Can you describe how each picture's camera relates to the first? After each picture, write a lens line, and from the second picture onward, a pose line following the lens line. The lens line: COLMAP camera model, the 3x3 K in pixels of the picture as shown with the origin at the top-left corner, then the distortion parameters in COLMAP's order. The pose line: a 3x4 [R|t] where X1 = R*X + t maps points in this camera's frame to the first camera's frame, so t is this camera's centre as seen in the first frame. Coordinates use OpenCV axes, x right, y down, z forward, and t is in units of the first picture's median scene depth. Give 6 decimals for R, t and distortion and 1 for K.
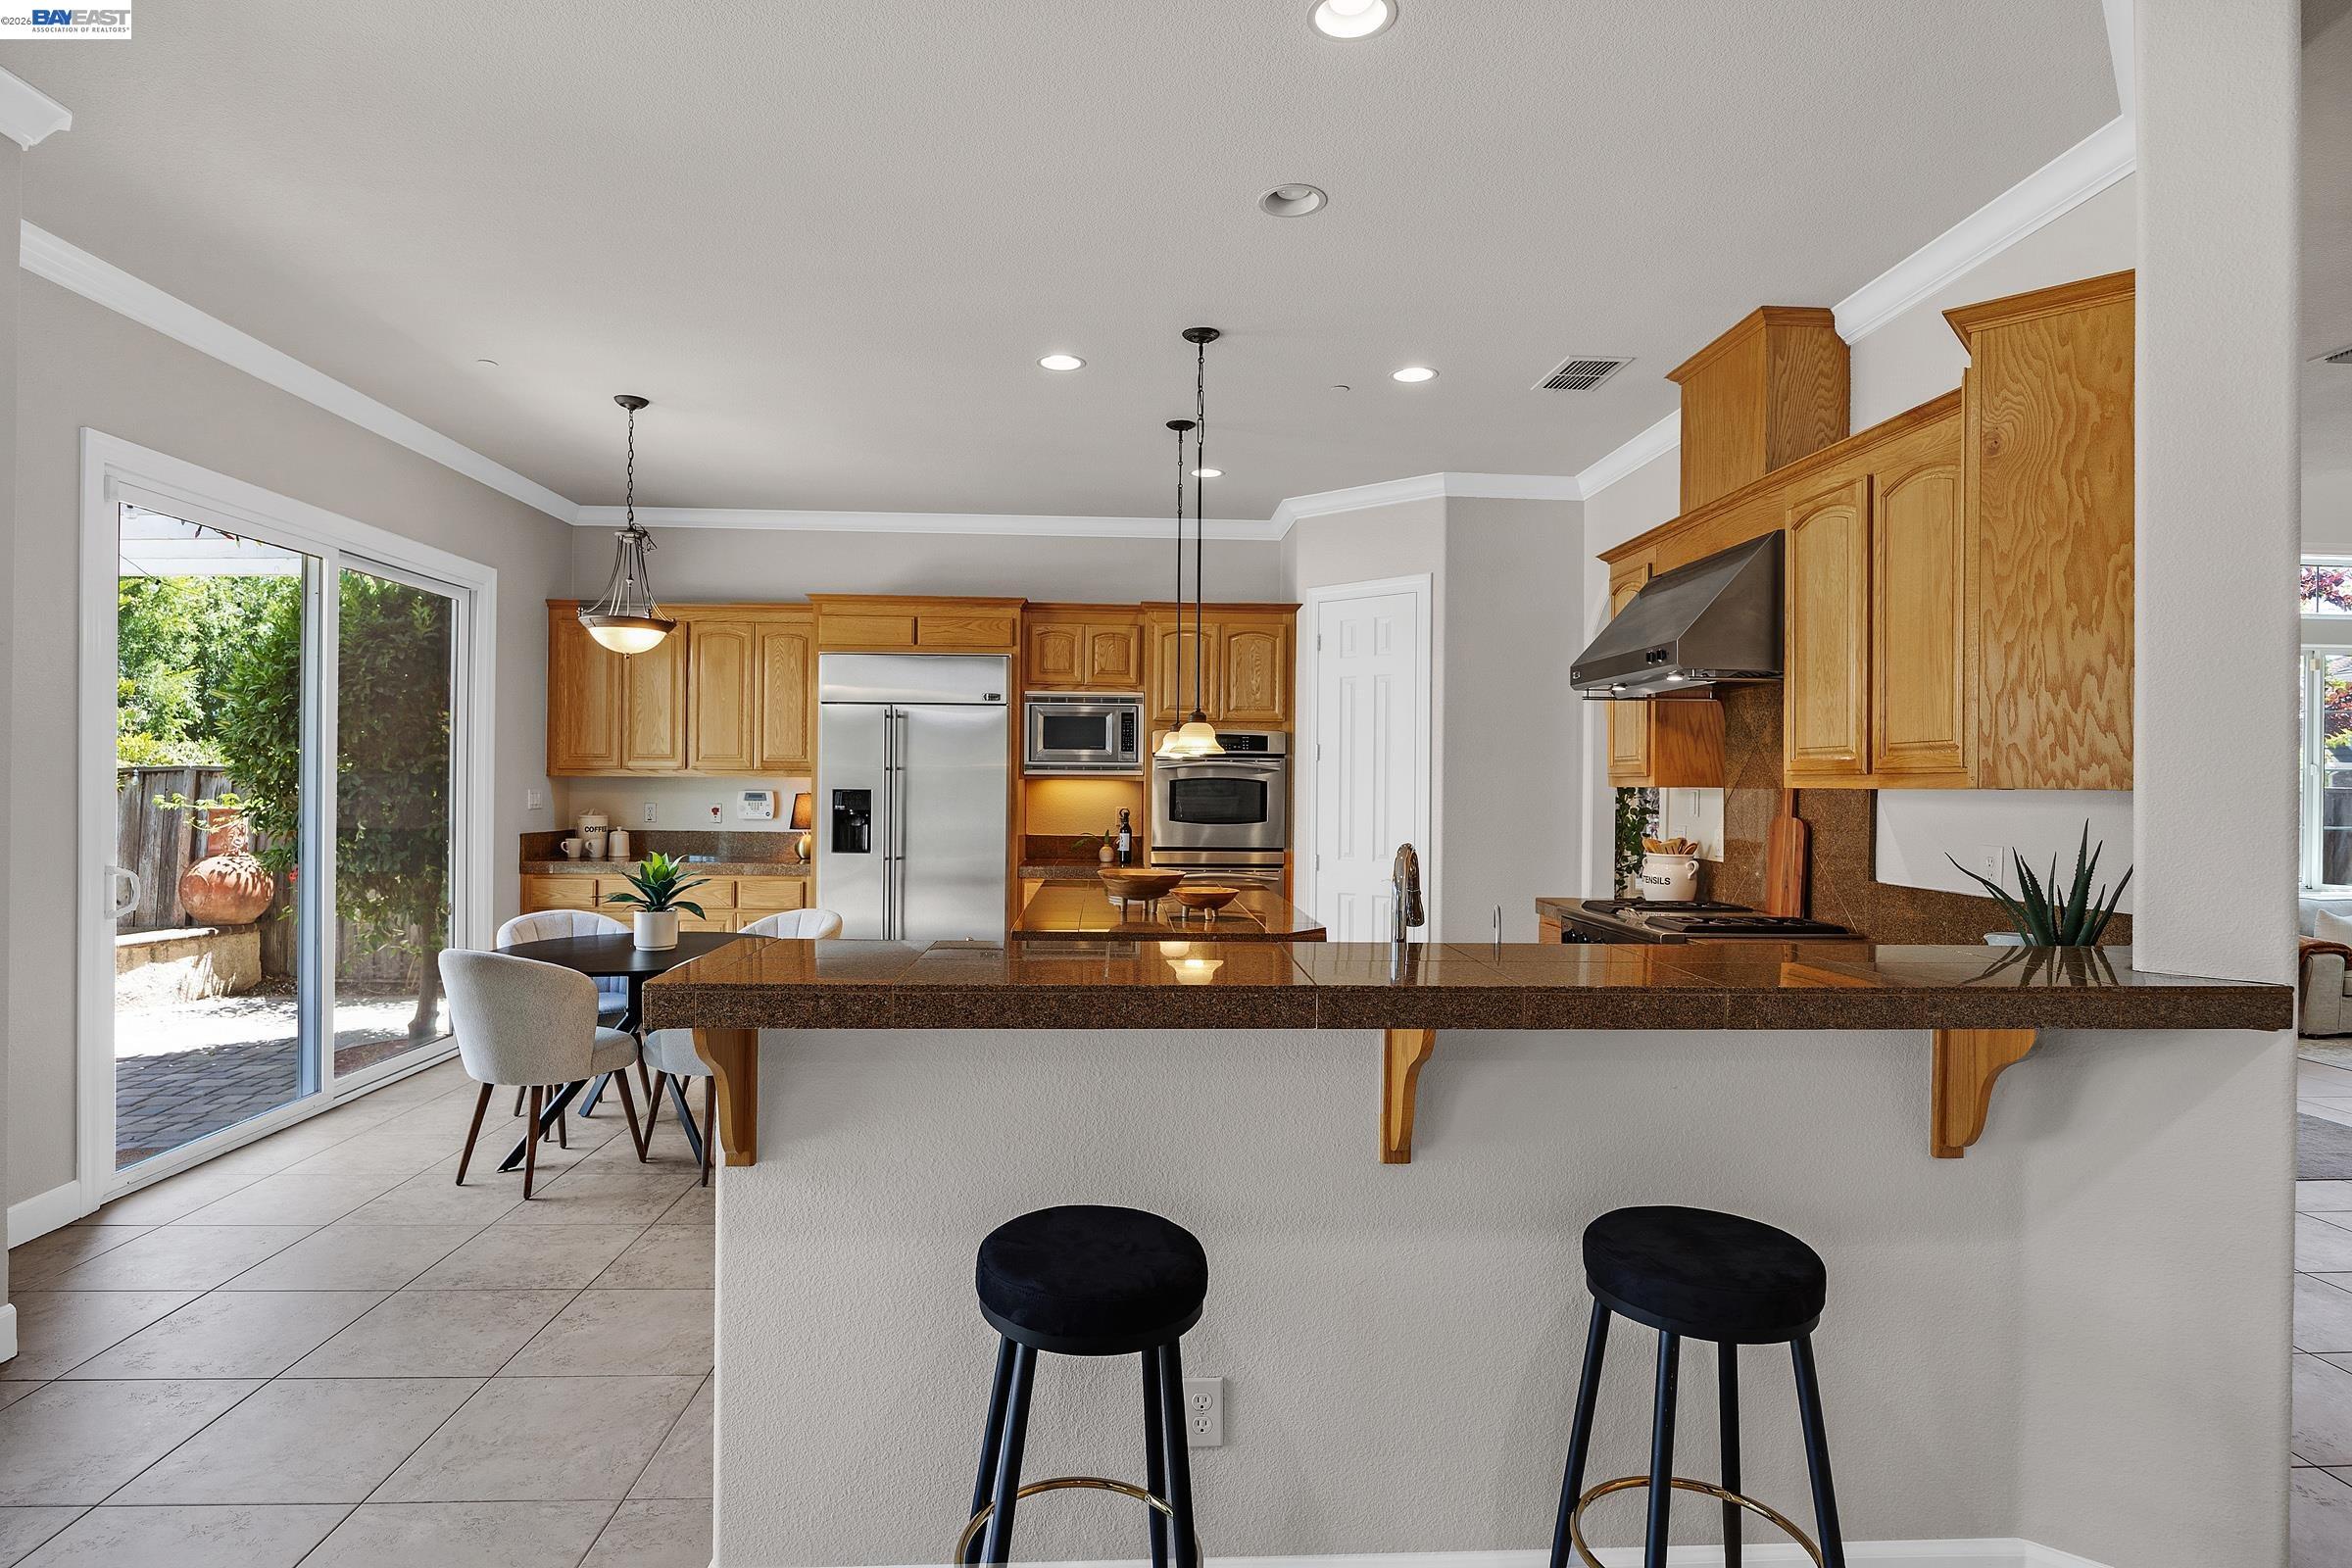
lens RADIAL K [[1212.9, 0, 1182.5], [0, 1212.9, 775.9], [0, 0, 1]] dist [-0.003170, -0.000010]
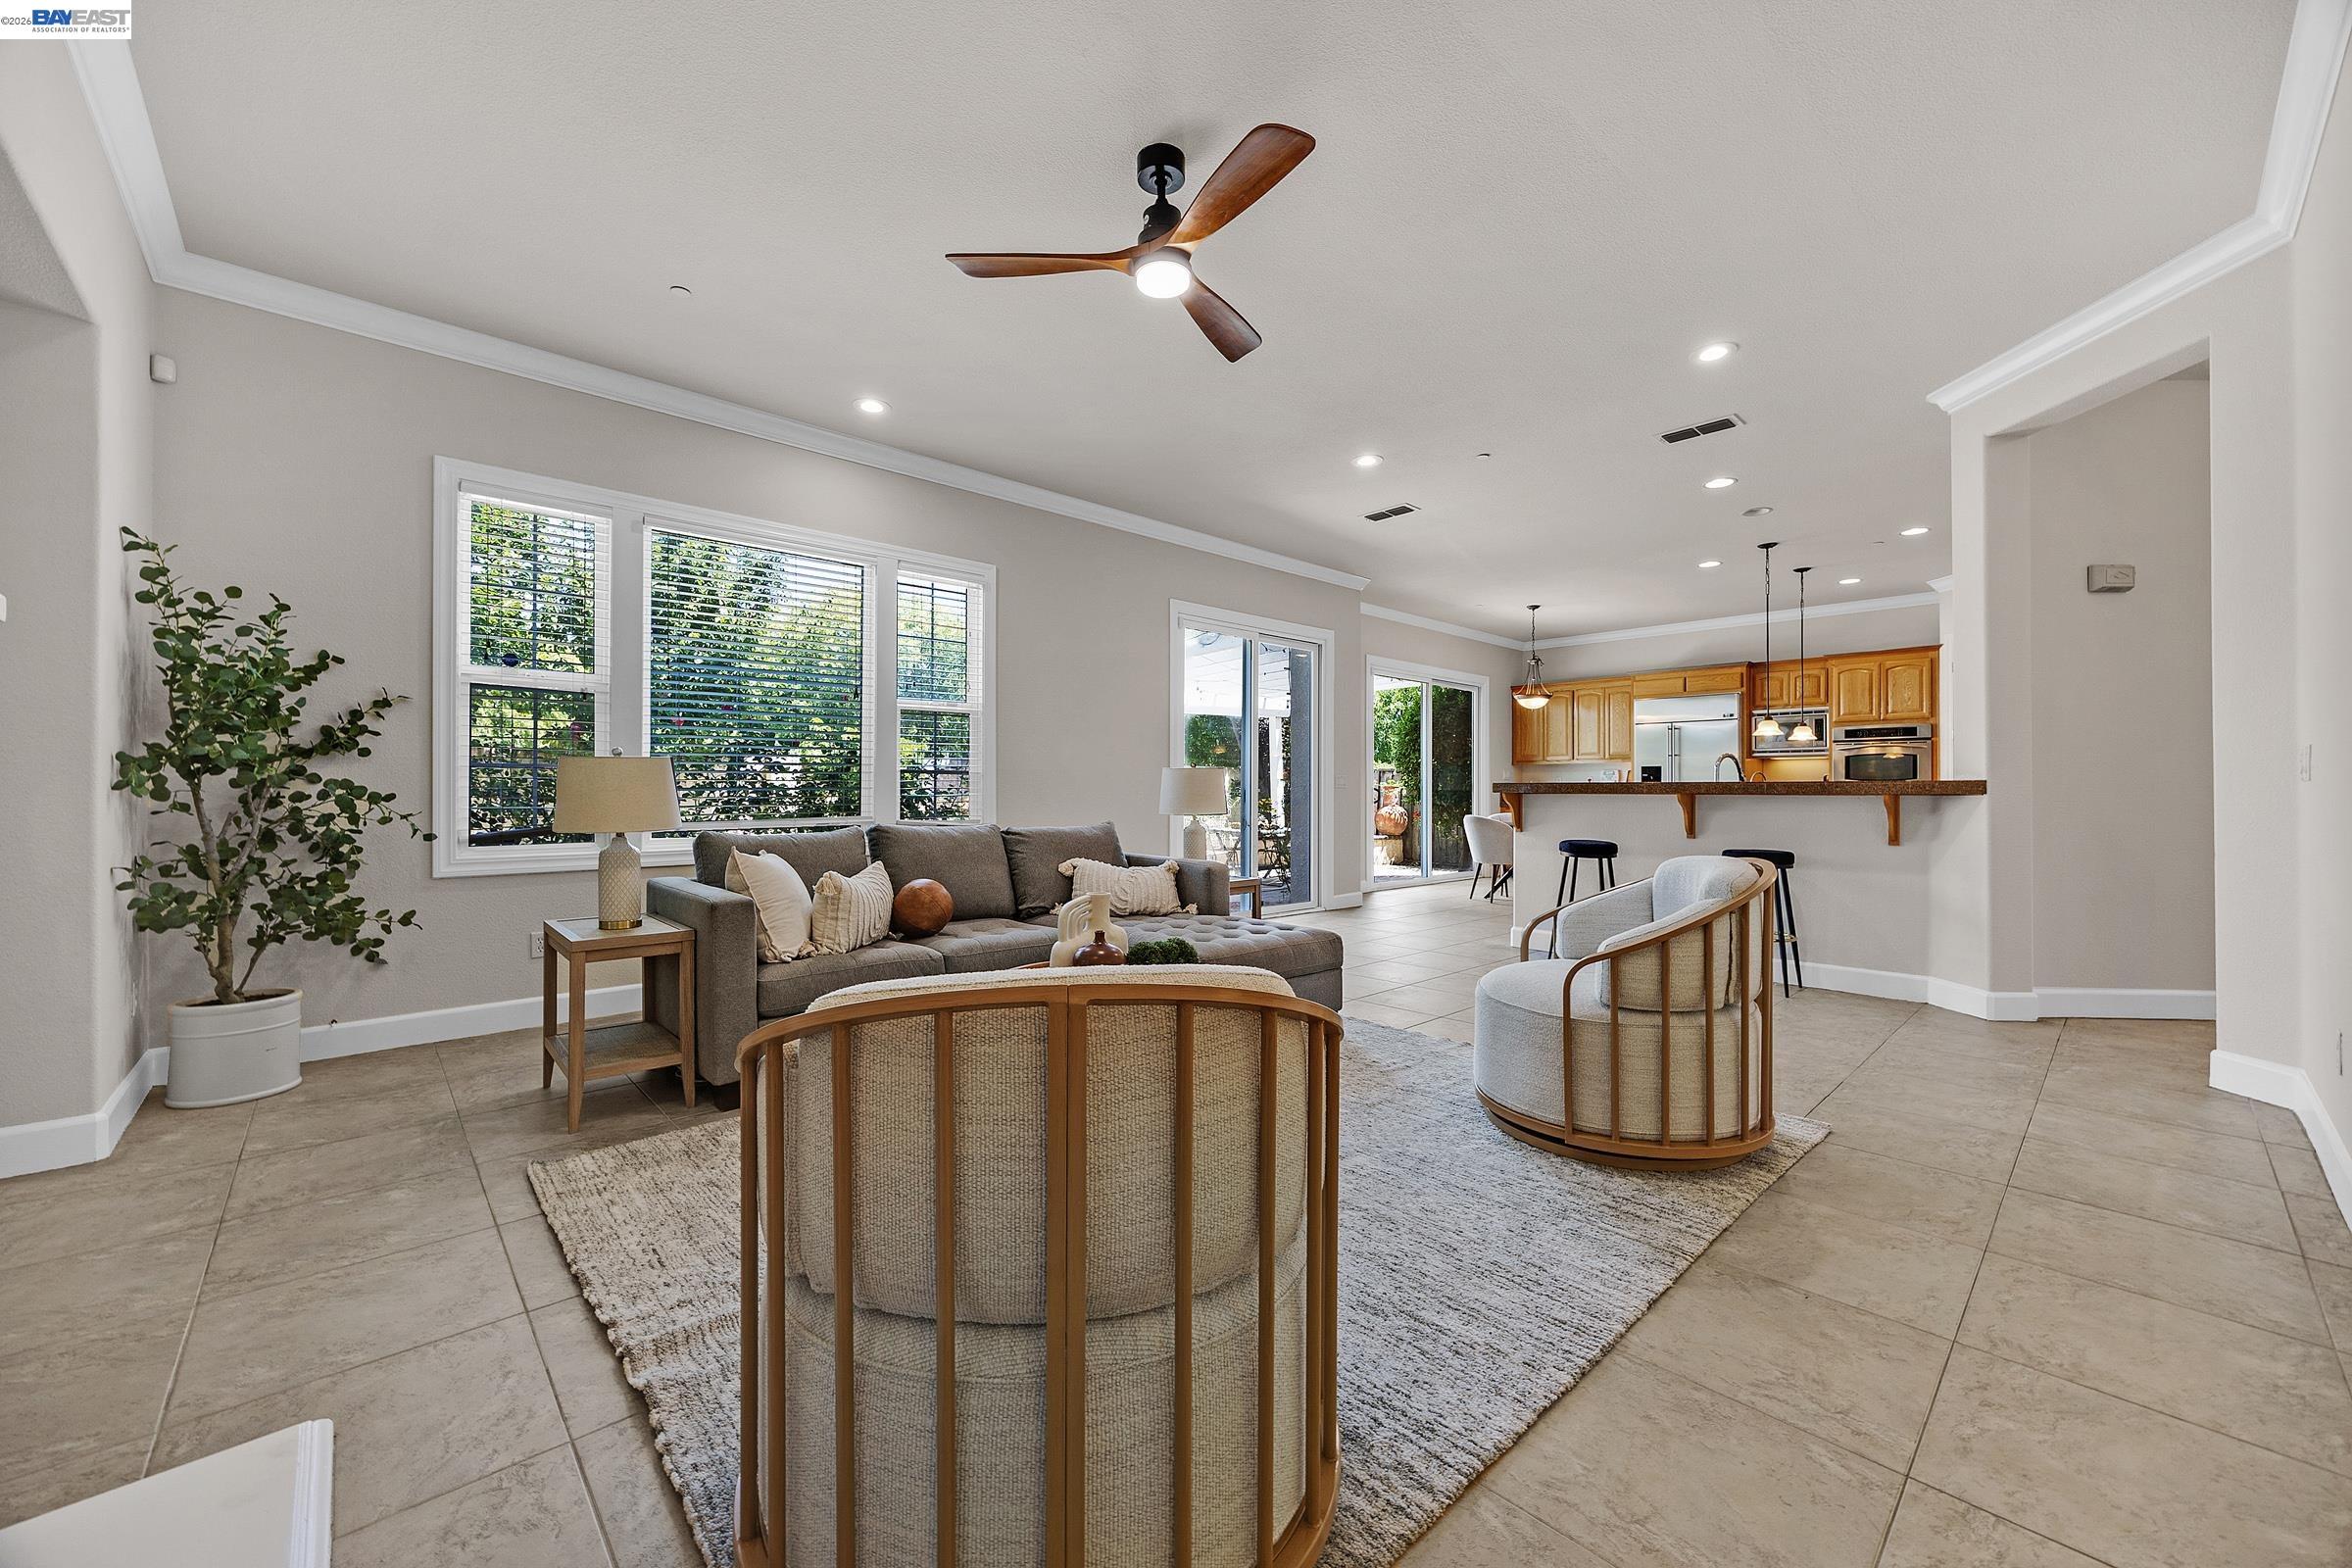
lens RADIAL K [[900.1, 0, 1183.4], [0, 900.1, 787.2], [0, 0, 1]] dist [-0.006898, -0.000220]
pose [[0.645051, -0.012121, -0.764044, 0.355454], [0.007372, 0.999926, -0.009639, 0.052873], [0.764104, 0.000585, 0.645093, -0.539487]]
